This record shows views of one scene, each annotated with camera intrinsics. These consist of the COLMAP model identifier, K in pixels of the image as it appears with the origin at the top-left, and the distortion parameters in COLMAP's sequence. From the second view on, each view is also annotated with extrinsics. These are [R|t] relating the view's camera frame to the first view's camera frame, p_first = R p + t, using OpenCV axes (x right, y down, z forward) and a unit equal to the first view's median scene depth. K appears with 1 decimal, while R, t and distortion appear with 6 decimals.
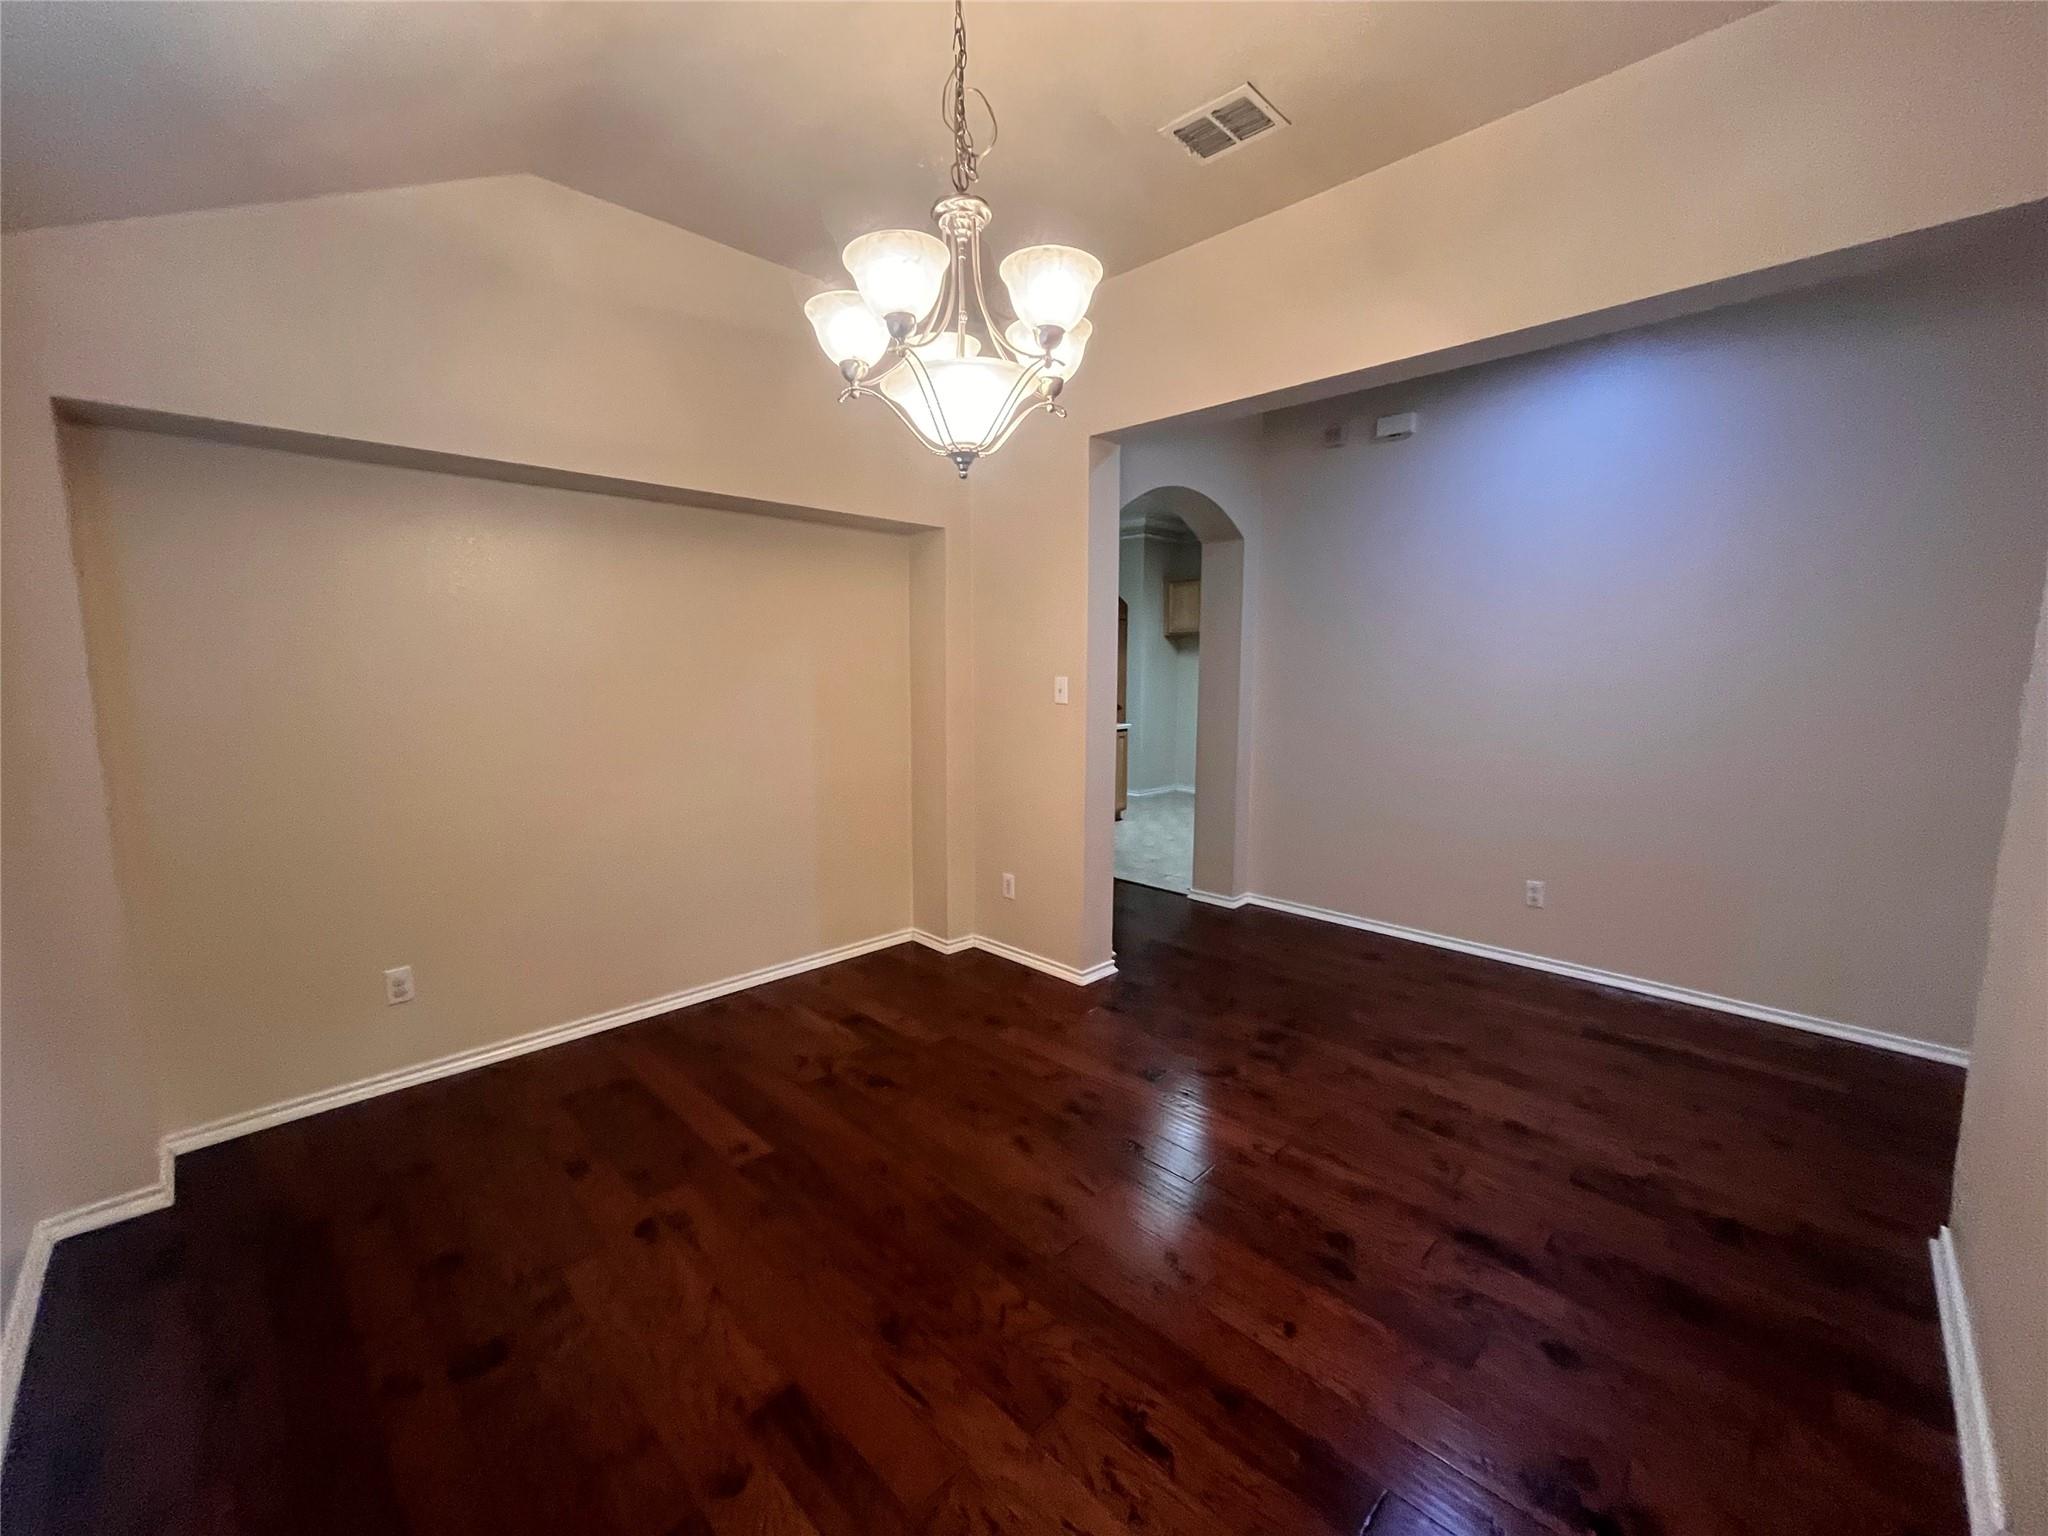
lens RADIAL K [[828.8, 0, 1030.6], [0, 828.8, 768.4], [0, 0, 1]] dist [0.000321, -0.001152]
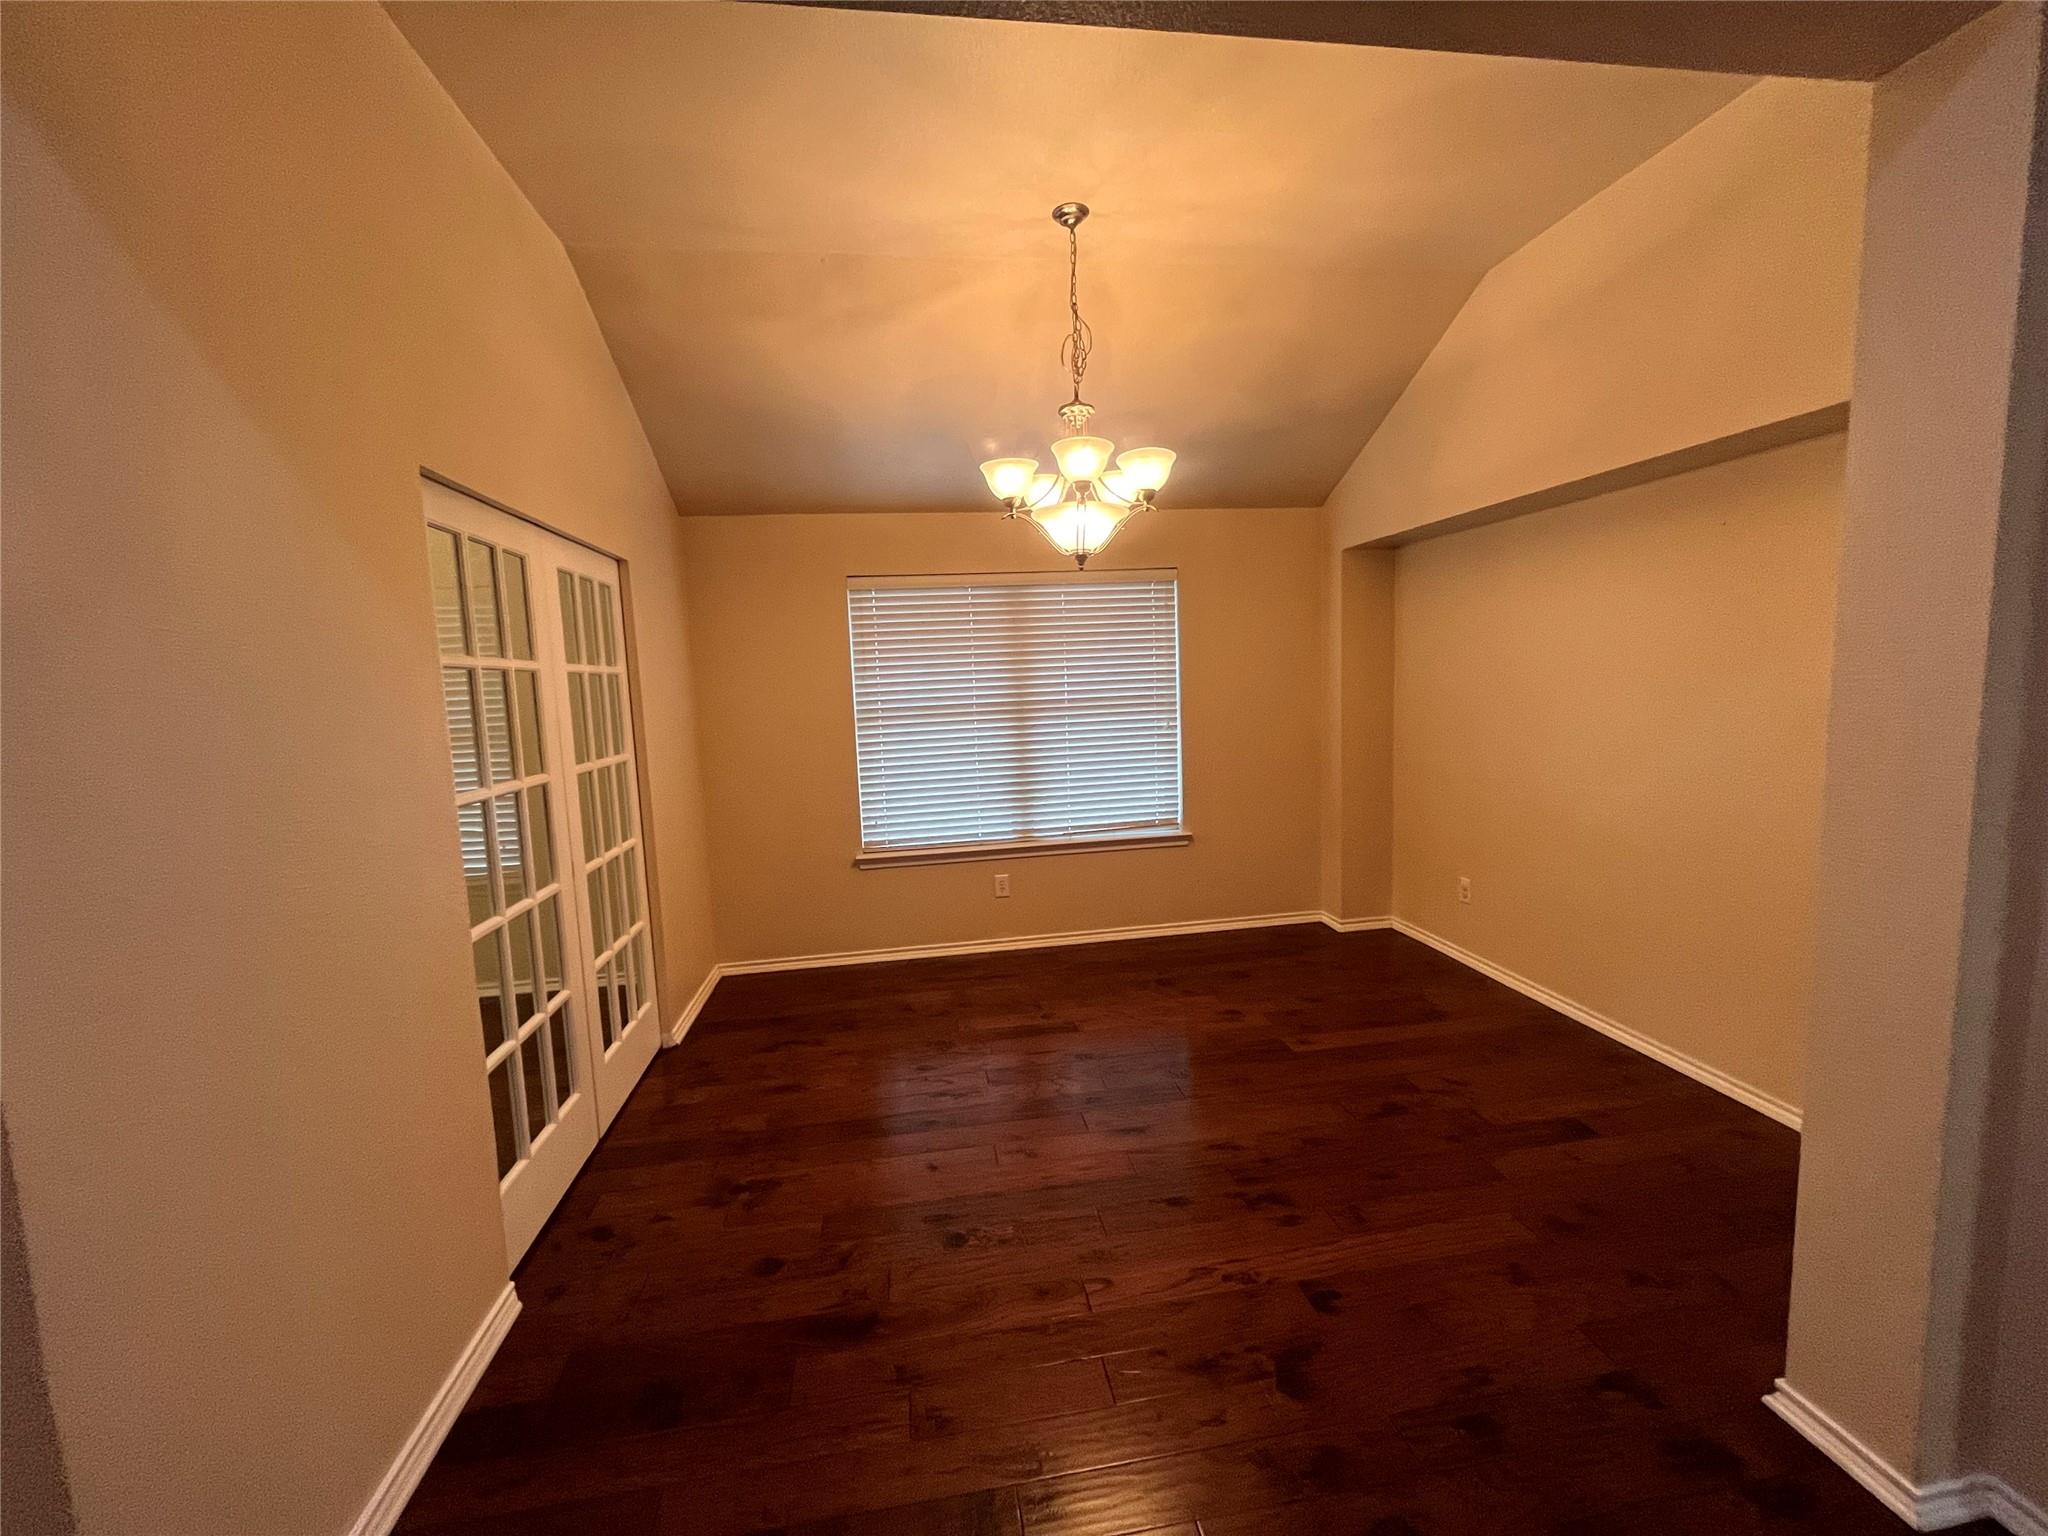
lens RADIAL K [[828.8, 0, 1027.1], [0, 828.8, 764.4], [0, 0, 1]] dist [0.000321, -0.001152]
pose [[-0.598200, 0.111502, -0.793552, 0.900494], [-0.062351, 0.980794, 0.184813, -0.189536], [0.798918, 0.160034, -0.579758, 1.315852]]
